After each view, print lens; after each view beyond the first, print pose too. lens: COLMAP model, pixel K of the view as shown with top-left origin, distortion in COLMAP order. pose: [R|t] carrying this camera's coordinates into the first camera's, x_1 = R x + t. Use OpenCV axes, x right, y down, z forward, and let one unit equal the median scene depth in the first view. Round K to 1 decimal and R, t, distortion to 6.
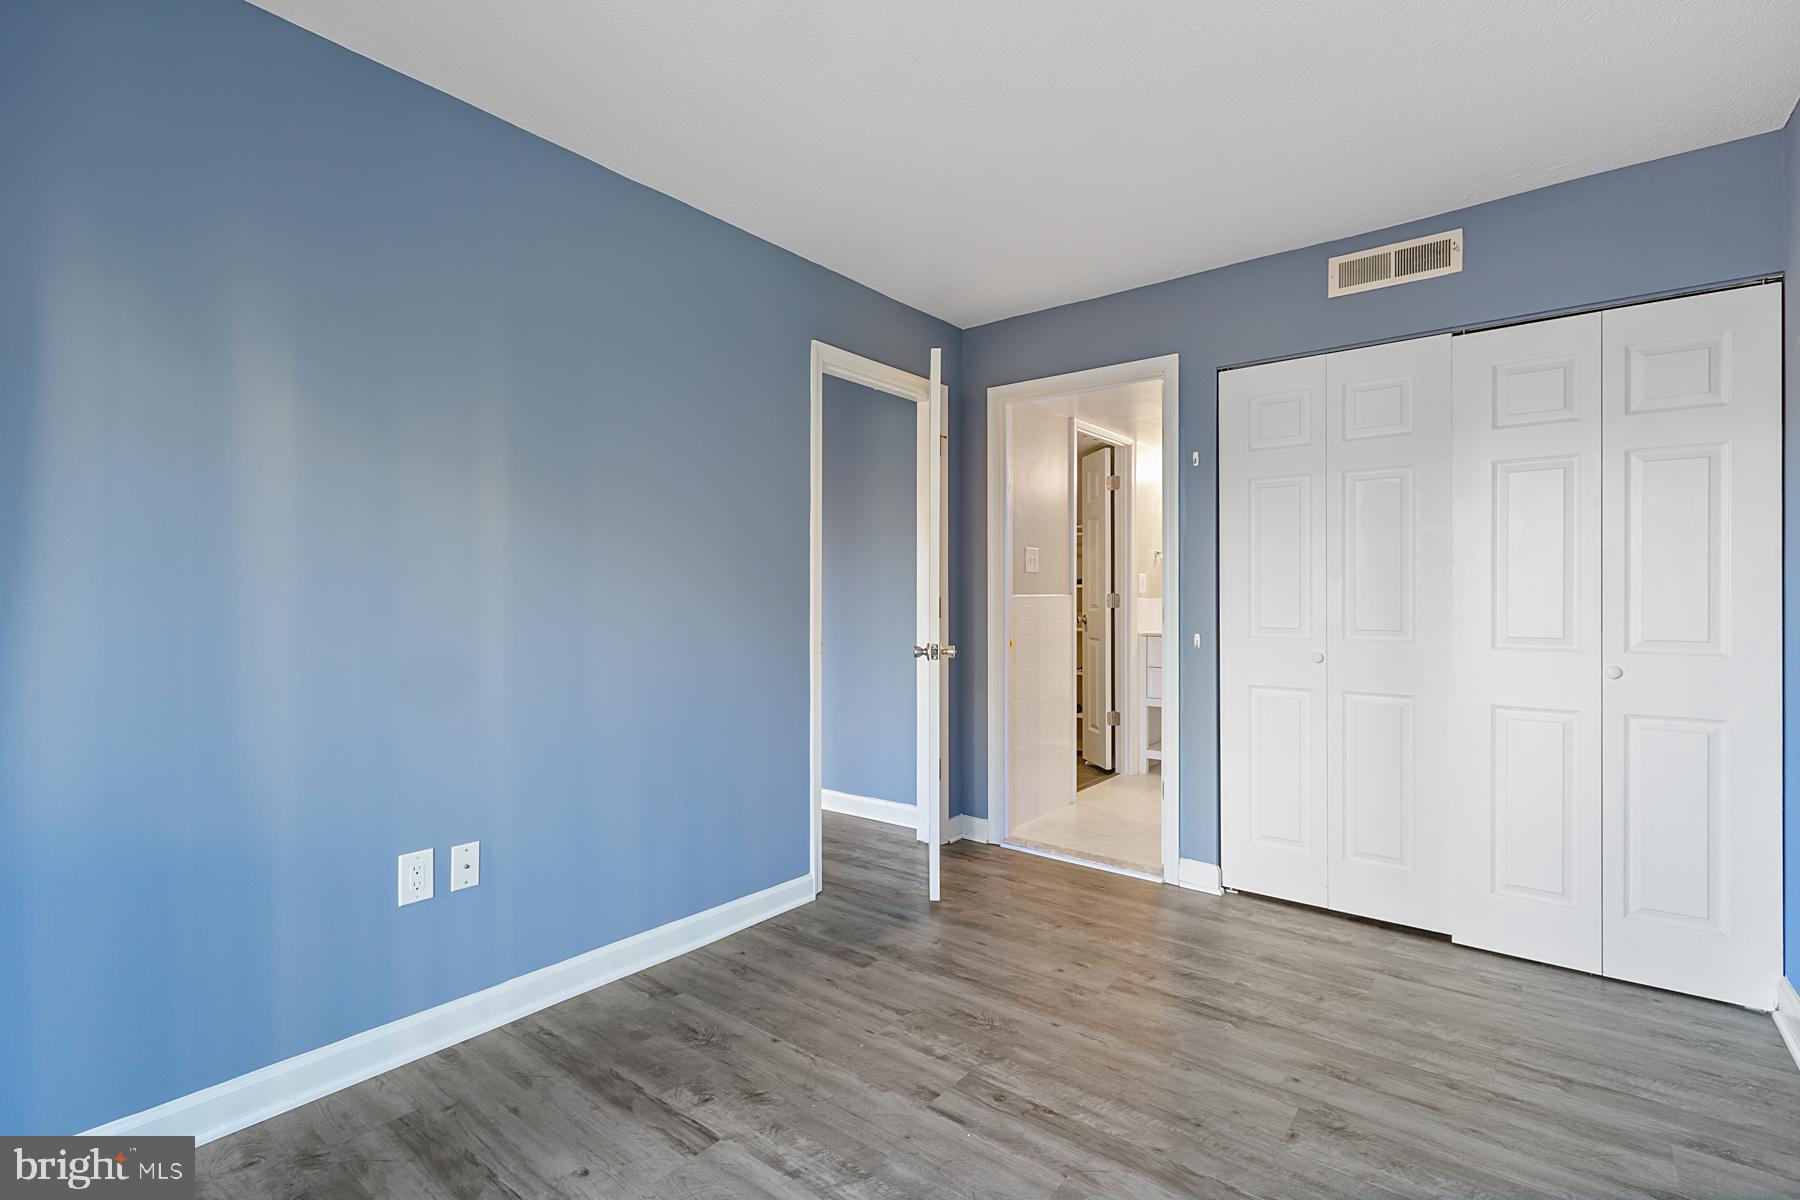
lens RADIAL K [[823.9, 0, 892.5], [0, 823.9, 600.2], [0, 0, 1]] dist [-0.002467, 0.000421]
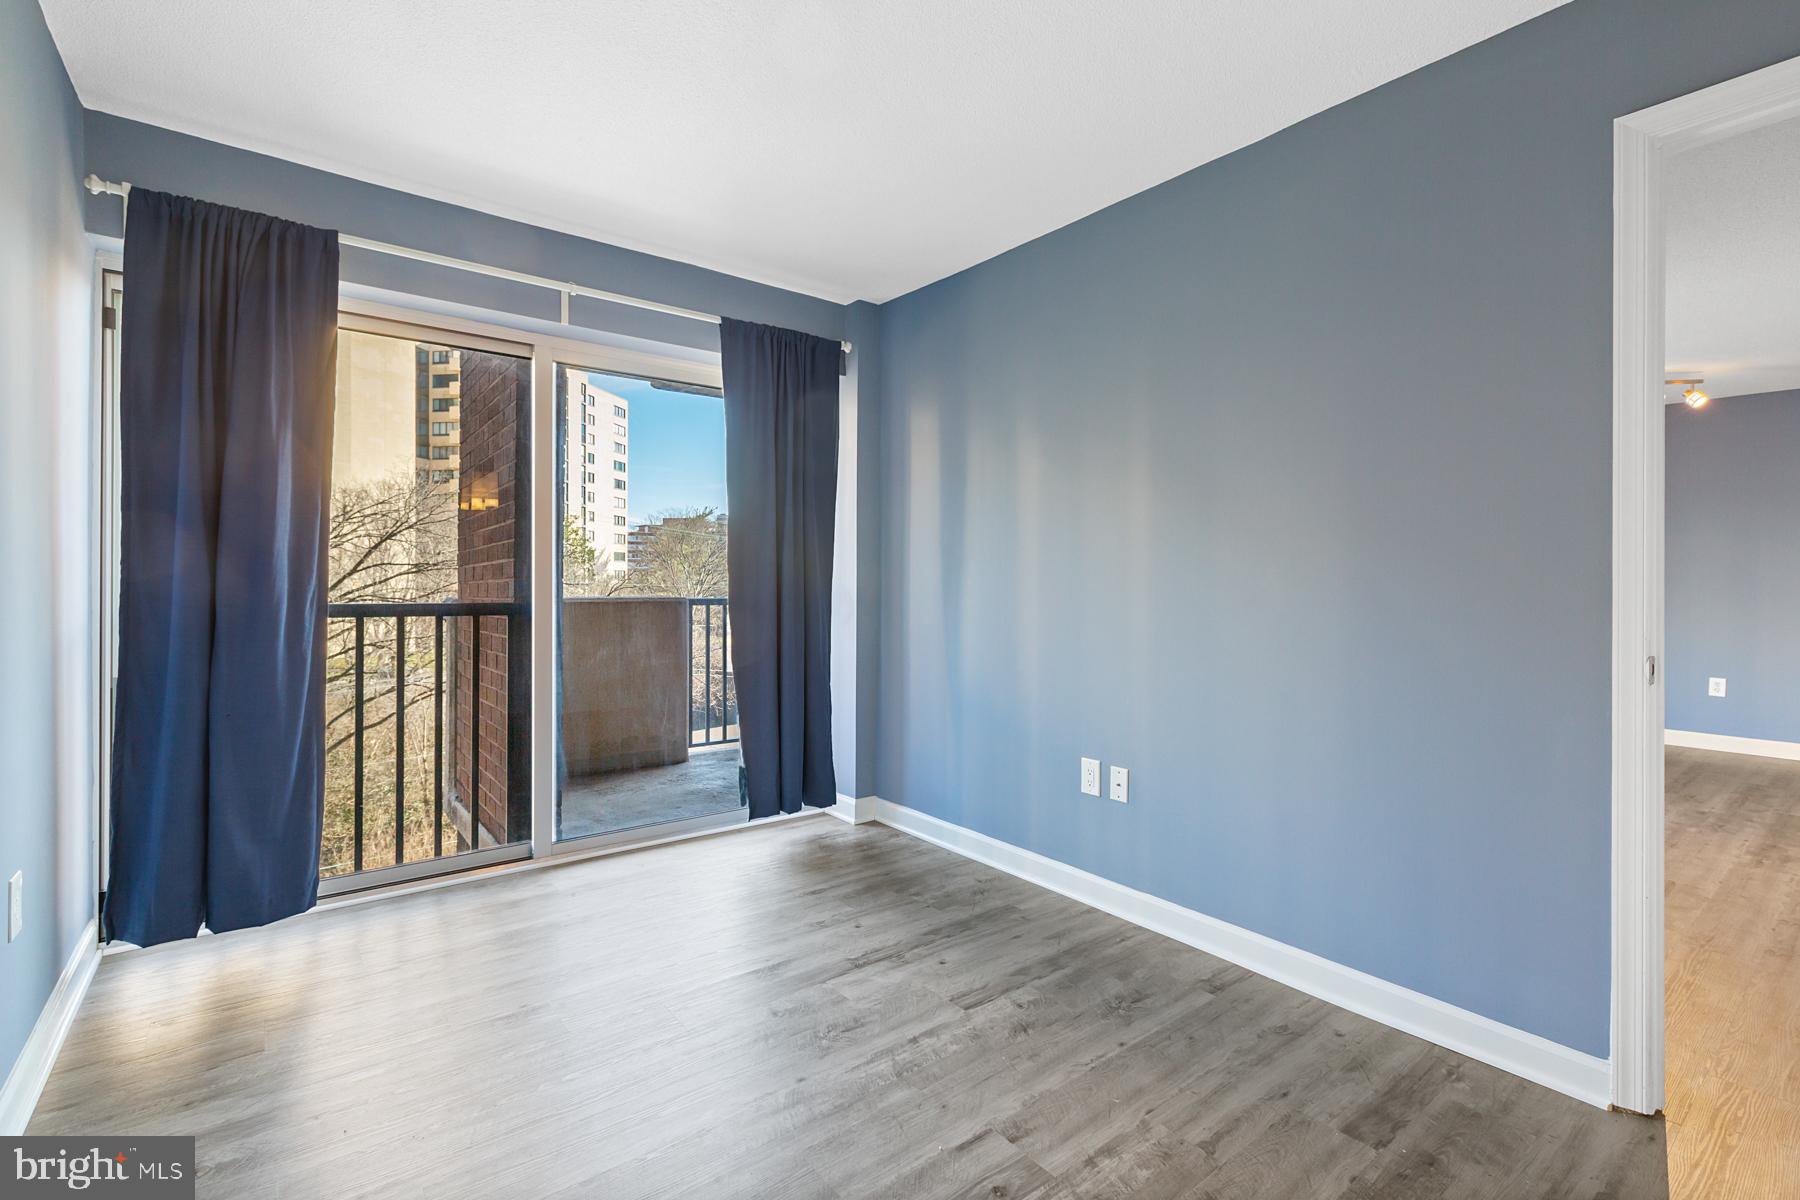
lens RADIAL K [[823.9, 0, 903.2], [0, 823.9, 602.8], [0, 0, 1]] dist [-0.002467, 0.000421]
pose [[-0.234398, 0.020740, -0.971919, 0.846352], [-0.004668, 0.999737, 0.022459, 0.007451], [0.972130, 0.009801, -0.234239, 0.997352]]
